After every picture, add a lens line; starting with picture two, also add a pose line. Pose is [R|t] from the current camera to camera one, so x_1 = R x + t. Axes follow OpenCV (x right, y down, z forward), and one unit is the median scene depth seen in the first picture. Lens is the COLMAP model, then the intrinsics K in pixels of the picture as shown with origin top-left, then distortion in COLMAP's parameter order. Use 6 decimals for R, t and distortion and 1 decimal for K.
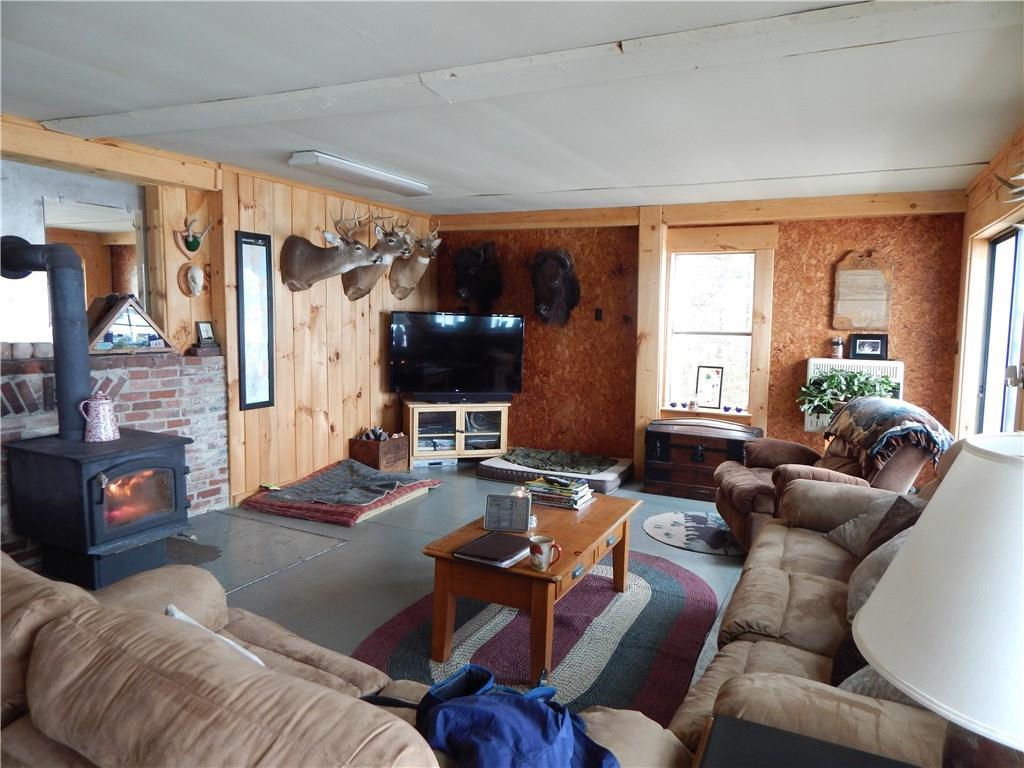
lens RADIAL K [[672.6, 0, 517.4], [0, 672.6, 379.2], [0, 0, 1]] dist [-0.002390, -0.014379]
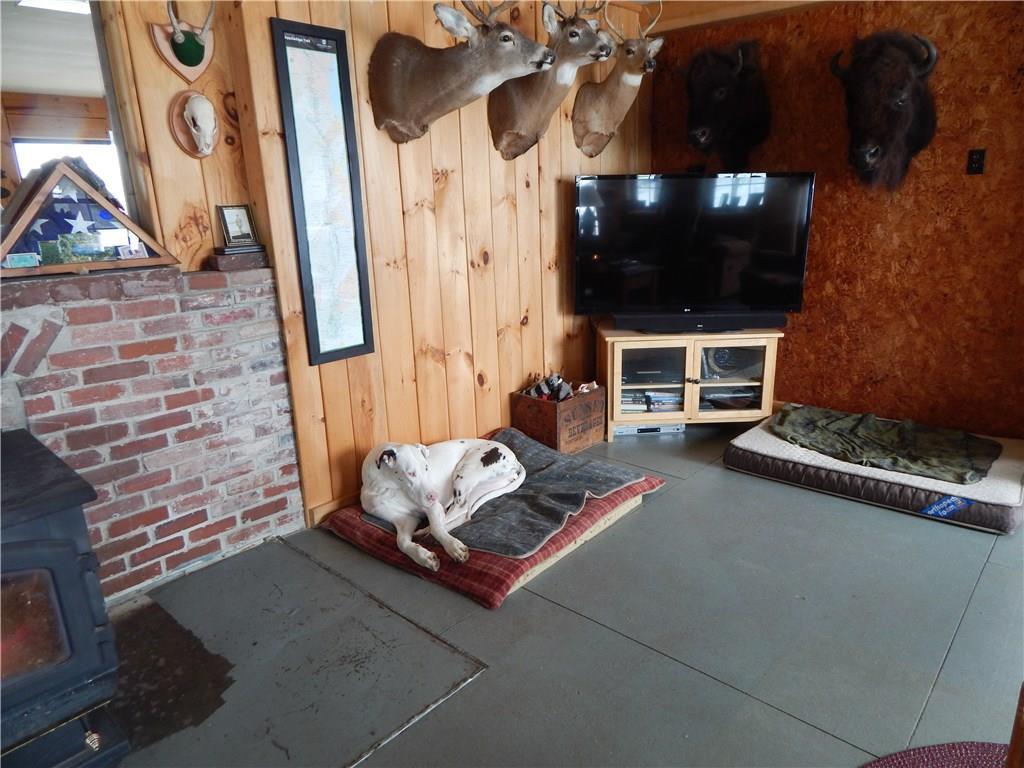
lens RADIAL K [[672.6, 0, 516.6], [0, 672.6, 381.1], [0, 0, 1]] dist [-0.002390, -0.014379]
pose [[0.960839, 0.025630, -0.275918, -0.077372], [0.021207, 0.985992, 0.165438, -0.025340], [0.276293, -0.164811, 0.946836, 0.437216]]
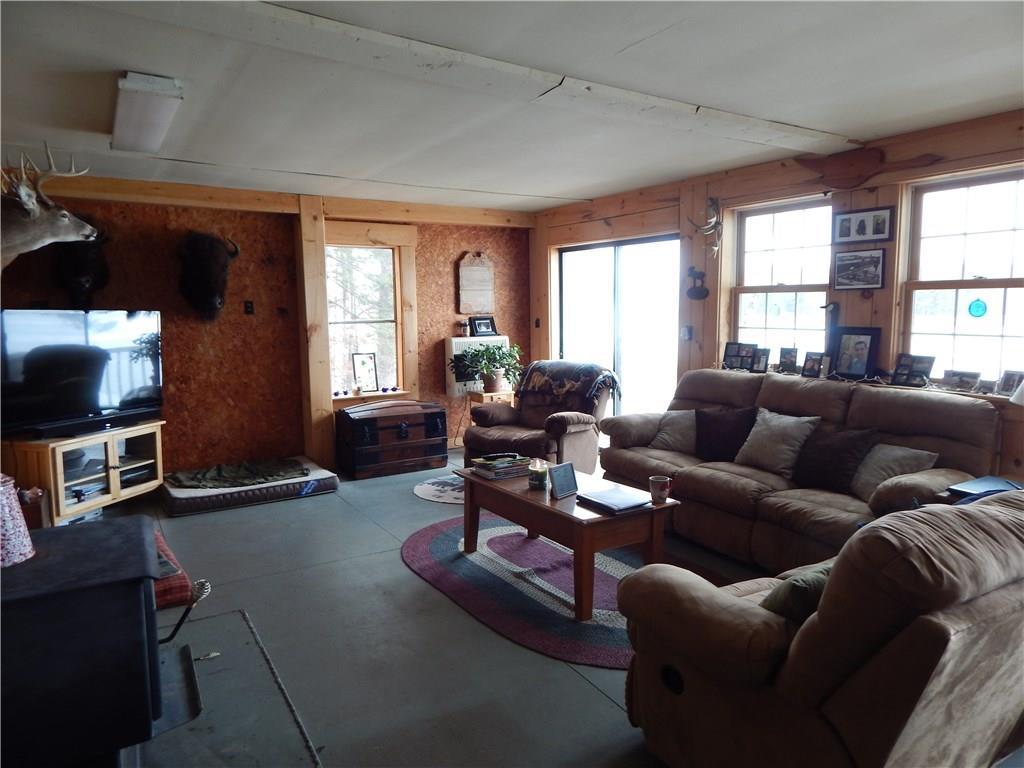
lens RADIAL K [[672.6, 0, 518.7], [0, 672.6, 381.0], [0, 0, 1]] dist [-0.002390, -0.014379]
pose [[0.525124, -0.116520, 0.843011, -0.513225], [0.102825, 0.992012, 0.073064, -0.029021], [-0.844791, 0.048315, 0.532911, 0.235847]]
